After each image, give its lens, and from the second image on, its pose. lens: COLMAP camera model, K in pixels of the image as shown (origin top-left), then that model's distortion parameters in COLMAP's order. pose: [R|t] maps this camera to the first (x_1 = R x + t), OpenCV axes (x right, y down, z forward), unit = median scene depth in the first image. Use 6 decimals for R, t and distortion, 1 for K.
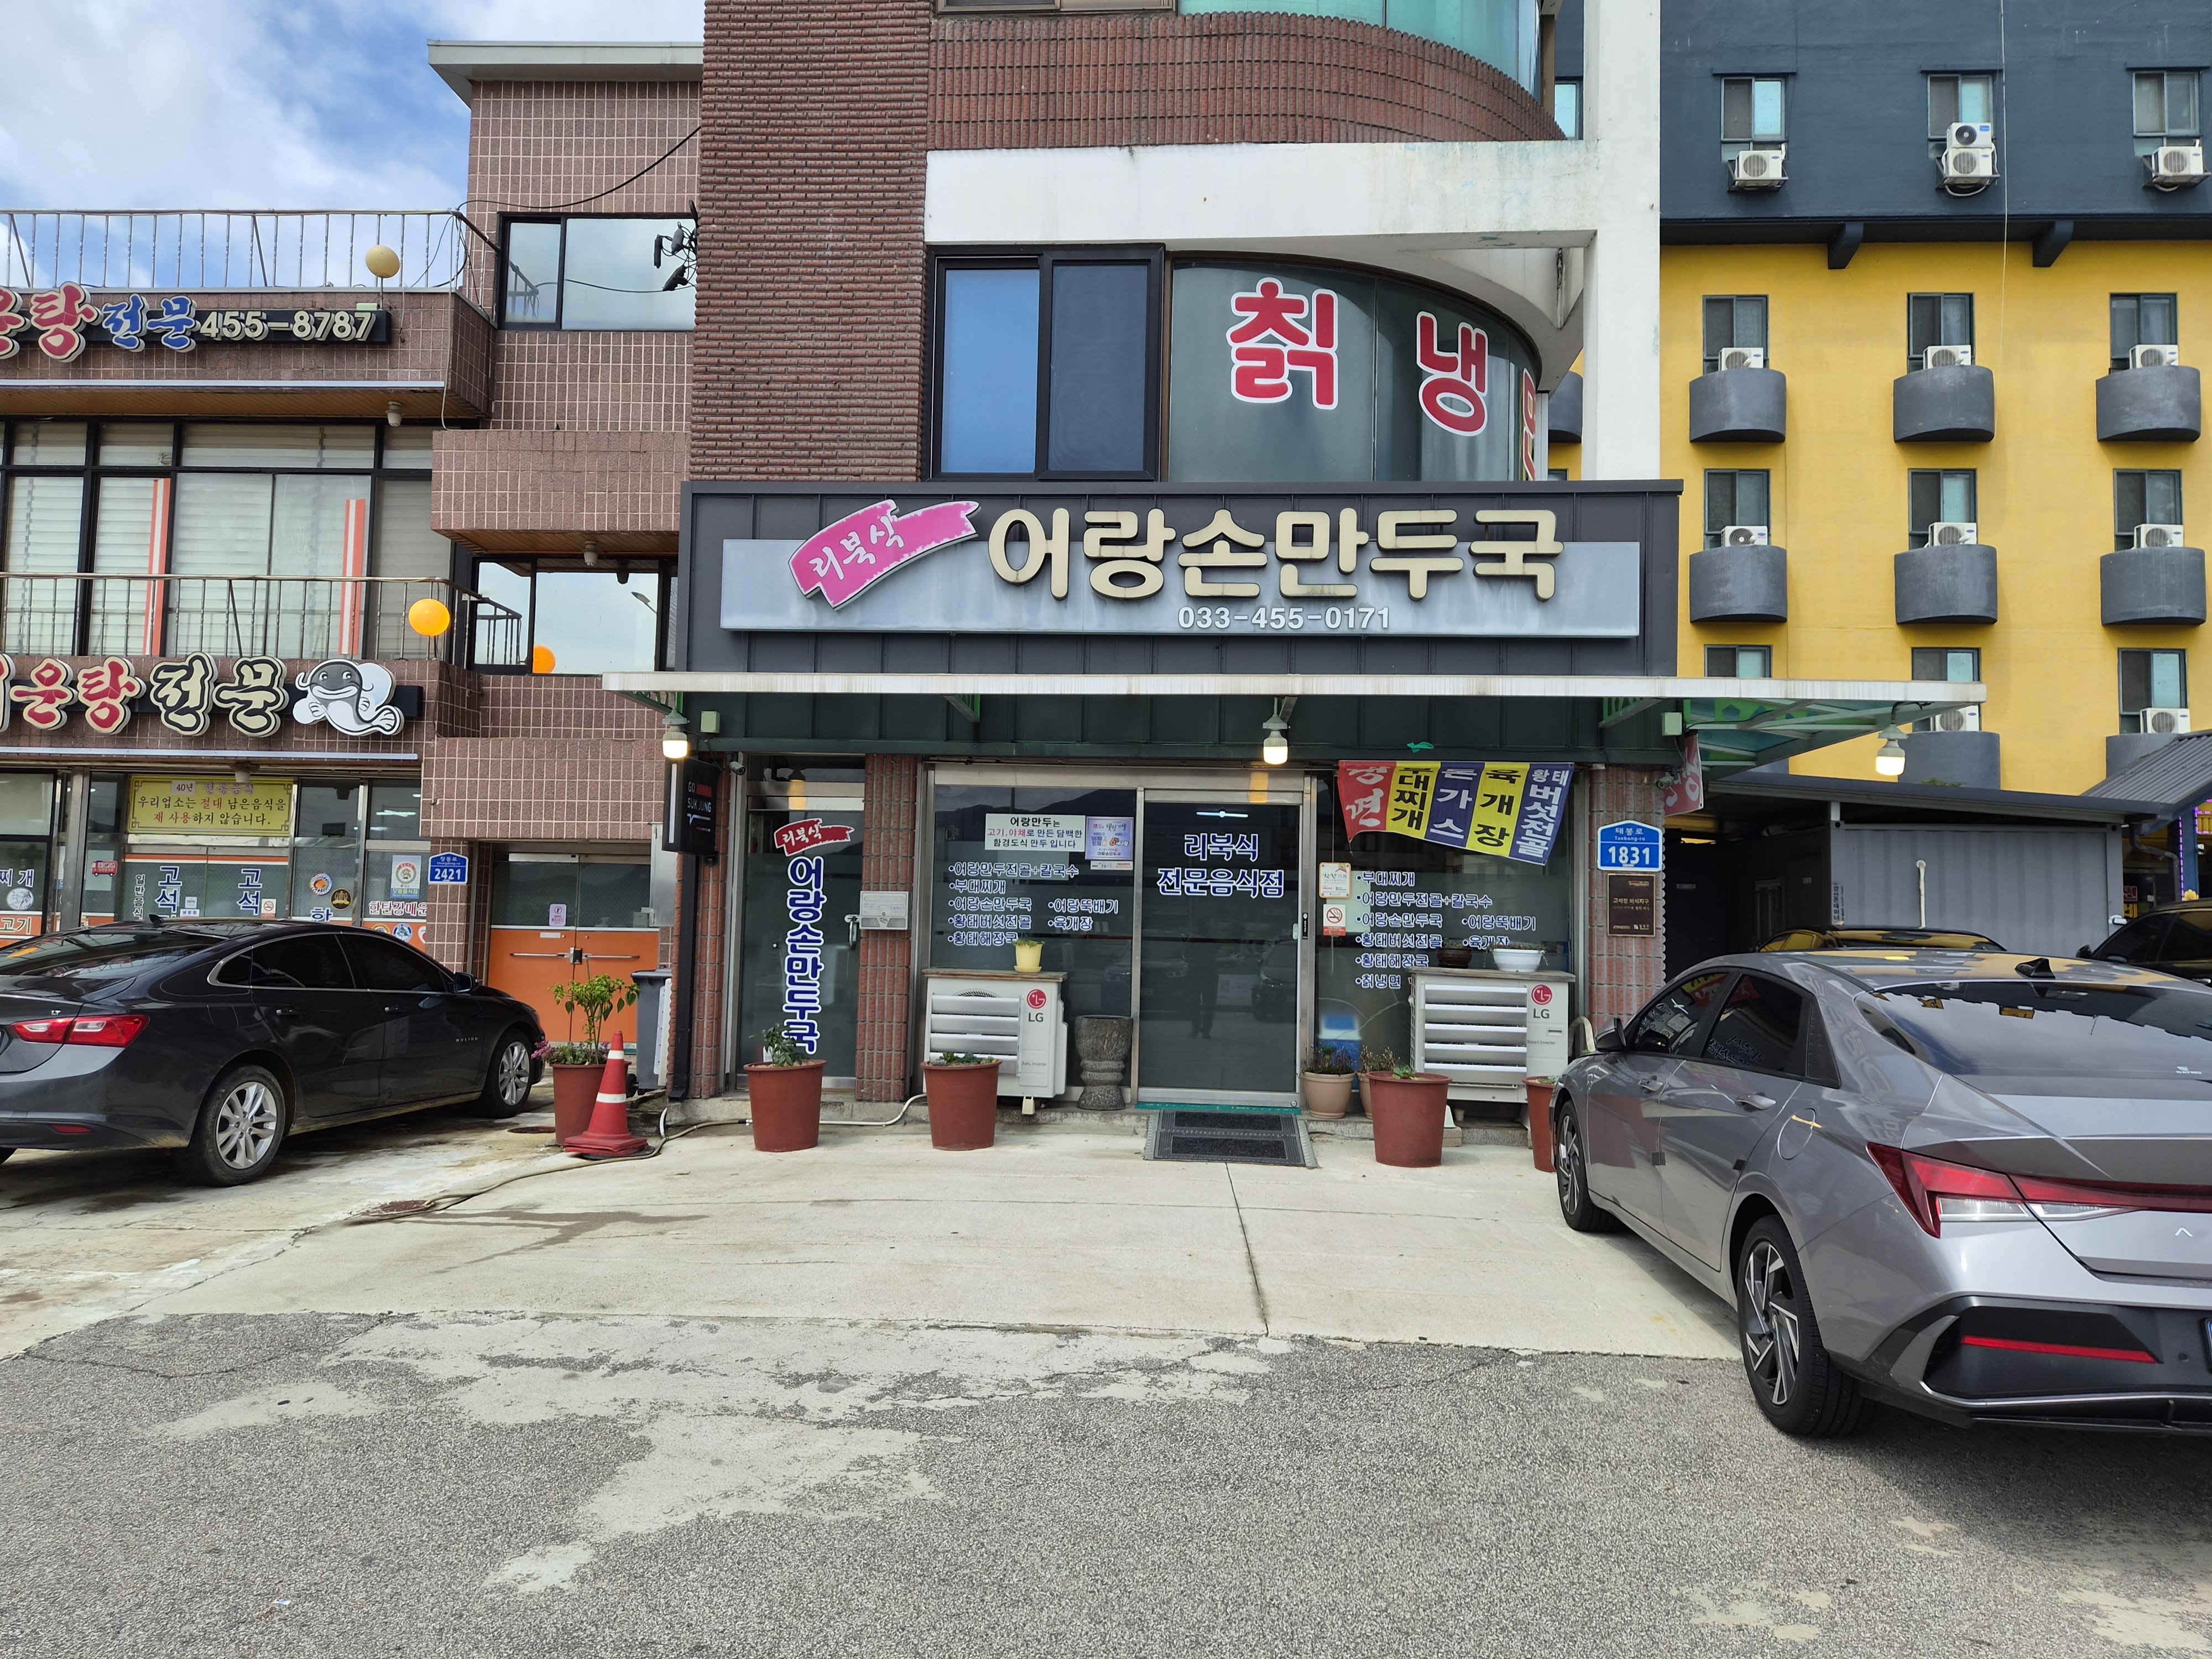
lens RADIAL K [[1462.2, 0, 1075.0], [0, 1462.2, 827.9], [0, 0, 1]] dist [0.067843, -0.066069]
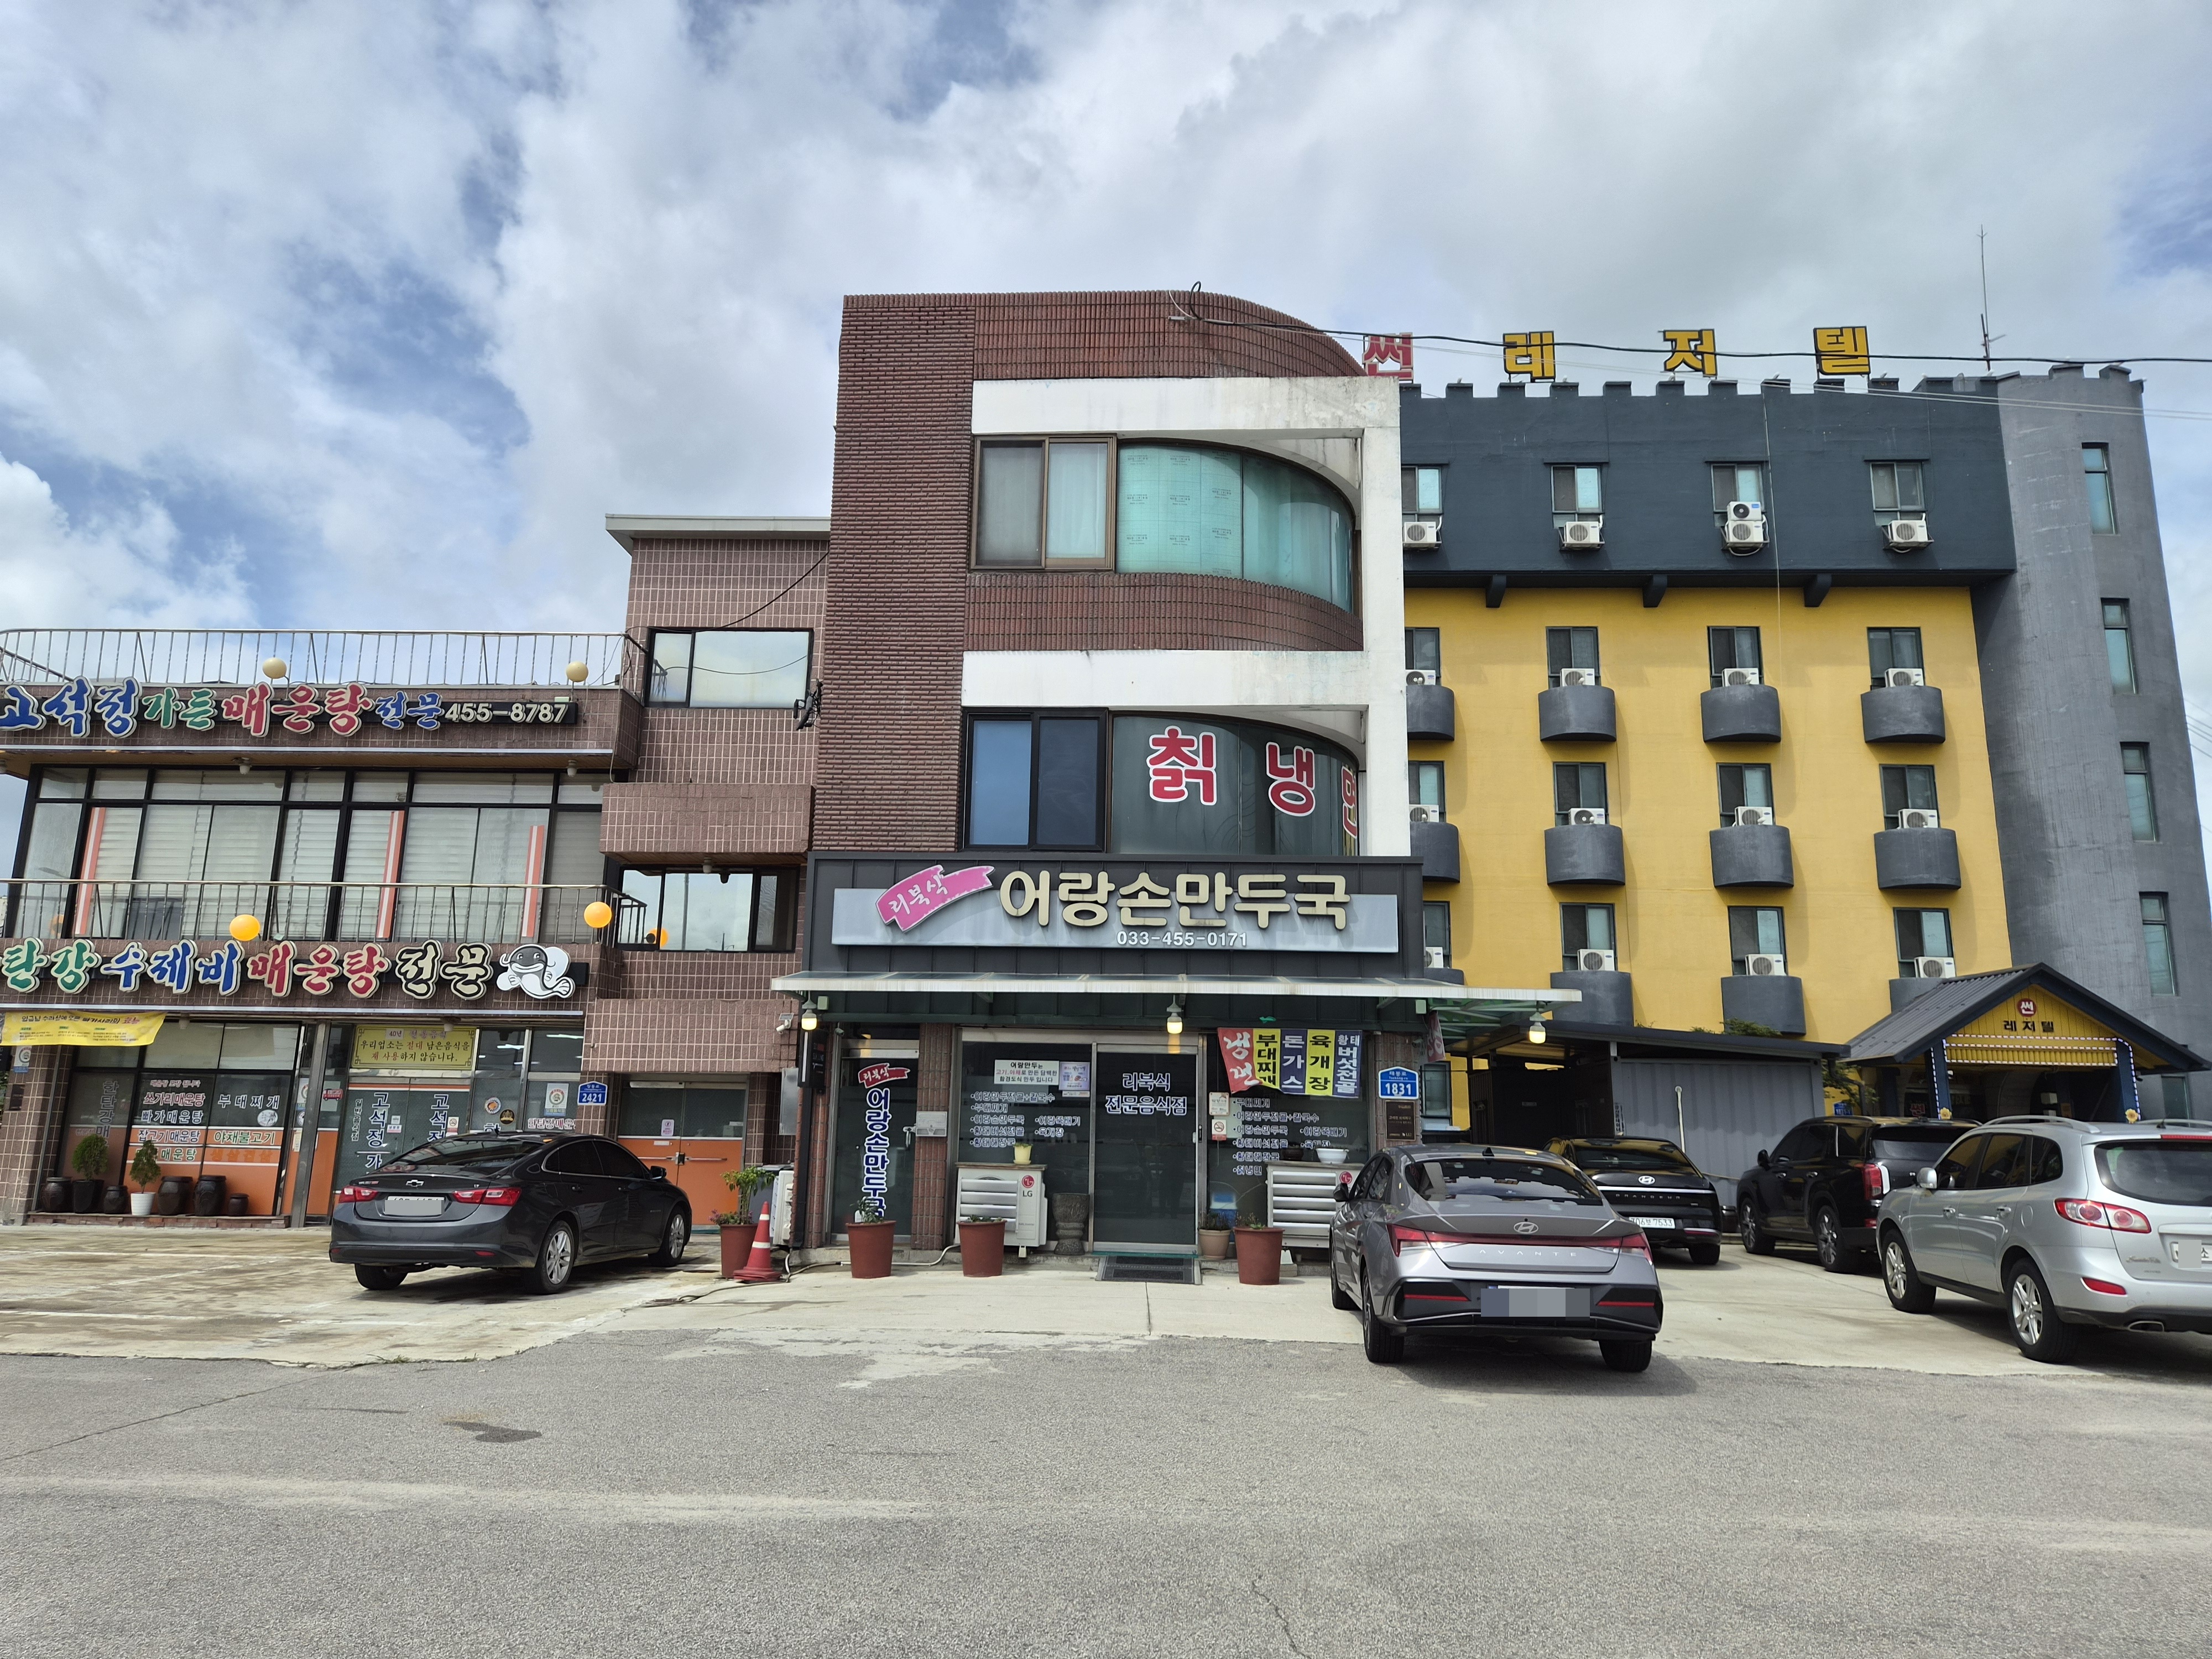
lens RADIAL K [[1462.2, 0, 1075.0], [0, 1462.2, 827.9], [0, 0, 1]] dist [0.067843, -0.066069]
pose [[0.999776, 0.003209, 0.020938, -0.006953], [-0.000223, 0.989998, -0.141079, -0.025197], [-0.021181, 0.141043, 0.989777, -0.422653]]
